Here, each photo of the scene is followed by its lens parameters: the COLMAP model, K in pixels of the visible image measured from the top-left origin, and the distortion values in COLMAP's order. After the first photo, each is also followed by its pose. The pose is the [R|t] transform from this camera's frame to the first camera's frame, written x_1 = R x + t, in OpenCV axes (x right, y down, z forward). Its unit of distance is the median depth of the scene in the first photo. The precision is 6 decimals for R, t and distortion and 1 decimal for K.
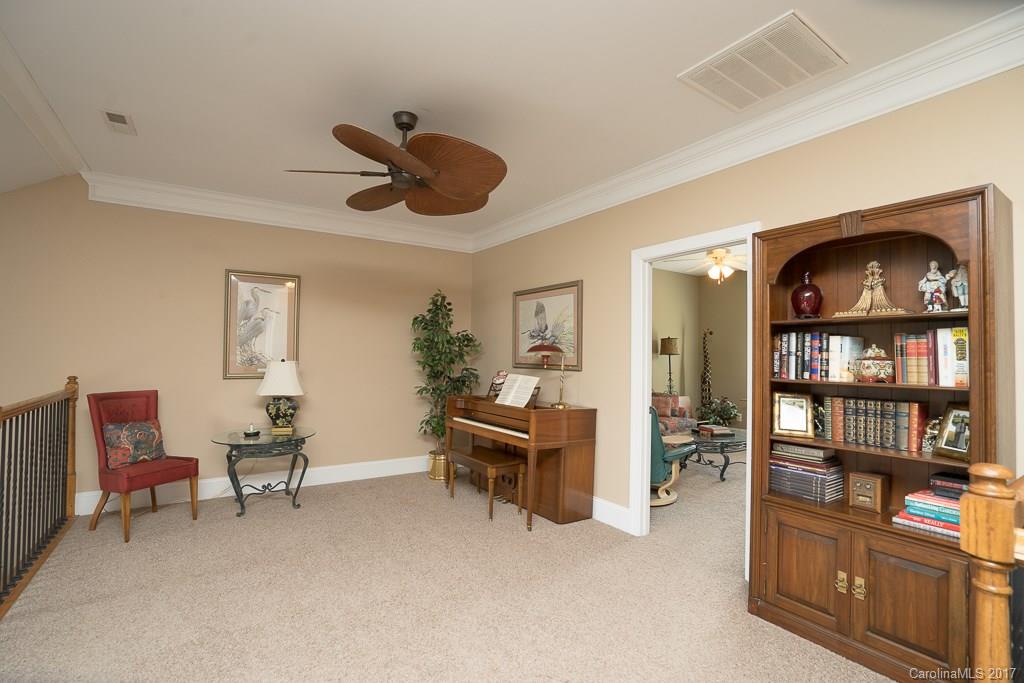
lens RADIAL K [[466.8, 0, 512.3], [0, 466.8, 343.1], [0, 0, 1]] dist [-0.024488, 0.000684]
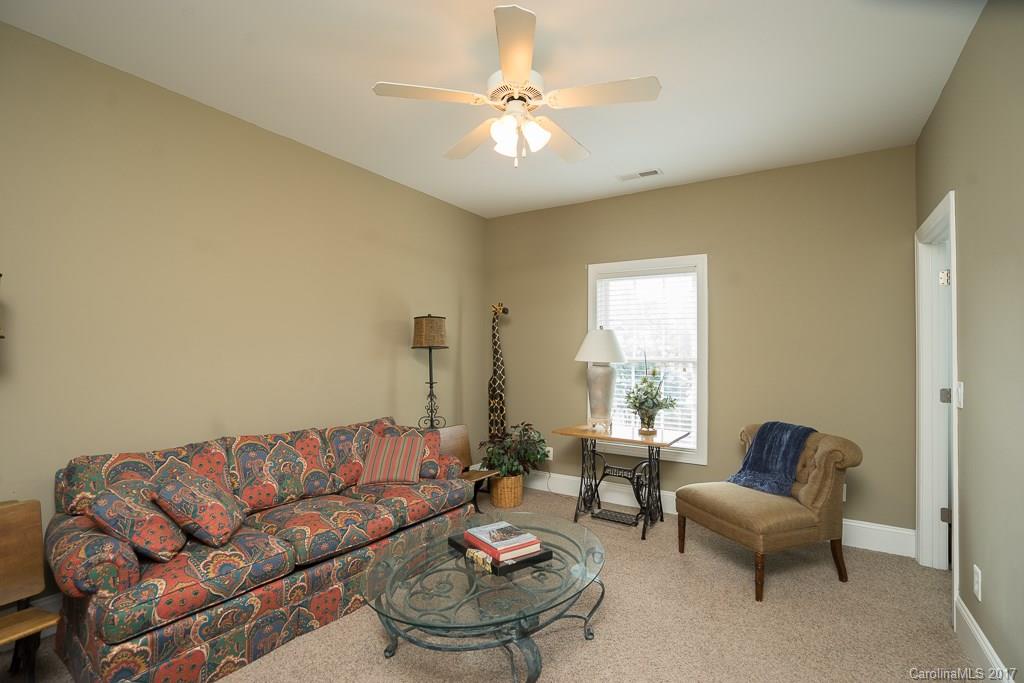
lens RADIAL K [[466.8, 0, 511.9], [0, 466.8, 346.8], [0, 0, 1]] dist [-0.024488, 0.000684]
pose [[0.921117, 0.001790, 0.389281, 0.218003], [-0.005180, 0.999957, 0.007660, 0.019282], [-0.389251, -0.009073, 0.921087, 0.481135]]
